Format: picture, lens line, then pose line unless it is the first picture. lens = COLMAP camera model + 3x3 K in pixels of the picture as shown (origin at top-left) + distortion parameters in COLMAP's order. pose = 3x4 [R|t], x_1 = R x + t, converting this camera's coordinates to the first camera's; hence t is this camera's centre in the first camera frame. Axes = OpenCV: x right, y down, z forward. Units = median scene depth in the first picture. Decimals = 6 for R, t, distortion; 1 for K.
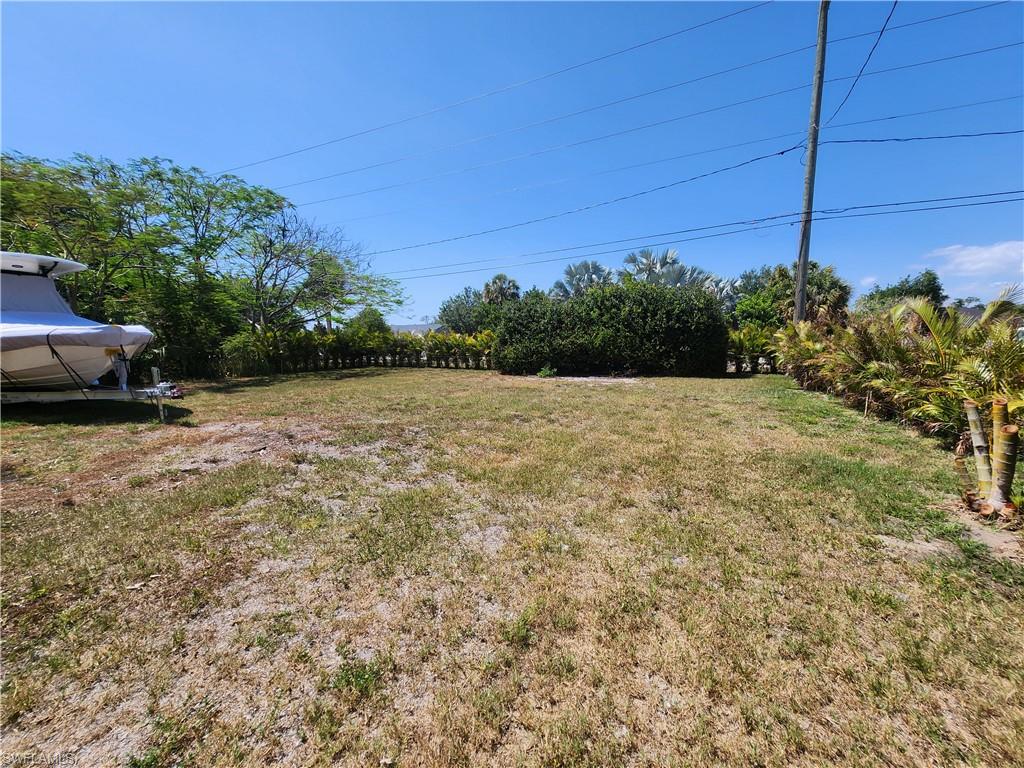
lens RADIAL K [[412.9, 0, 515.0], [0, 412.9, 384.2], [0, 0, 1]] dist [-0.000208, 0.000121]
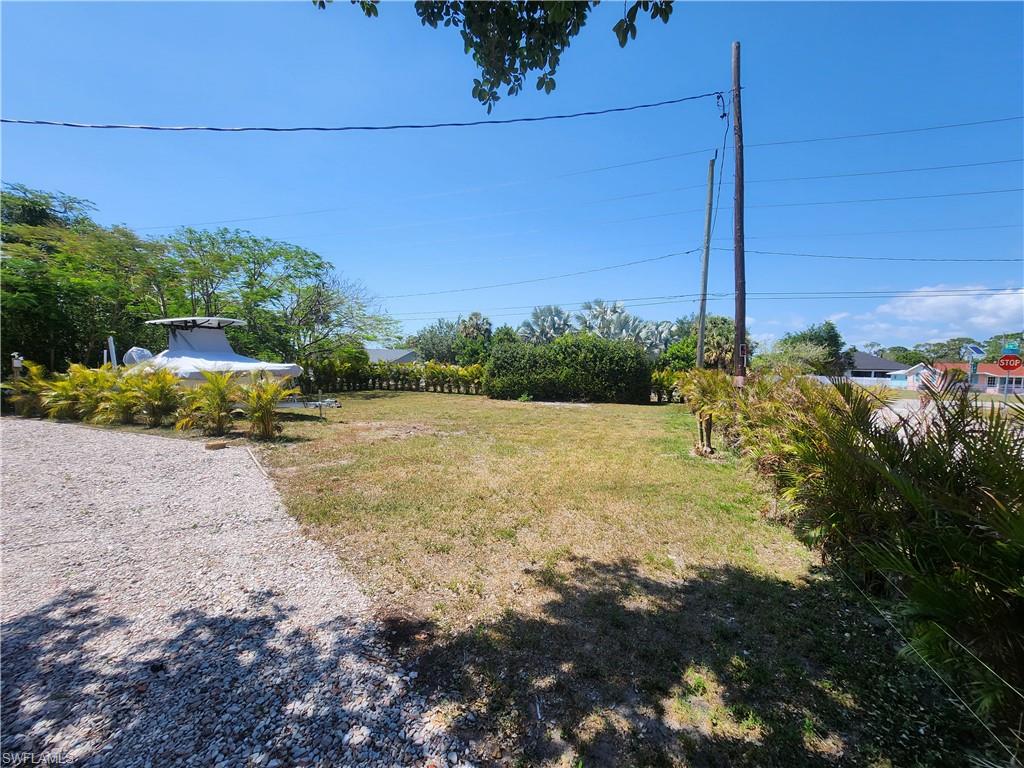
lens RADIAL K [[412.9, 0, 510.0], [0, 412.9, 387.0], [0, 0, 1]] dist [-0.000208, 0.000121]
pose [[0.995439, 0.027860, 0.091247, -0.074219], [-0.022867, 0.998207, -0.055319, 0.008612], [-0.092624, 0.052980, 0.994291, -0.270842]]
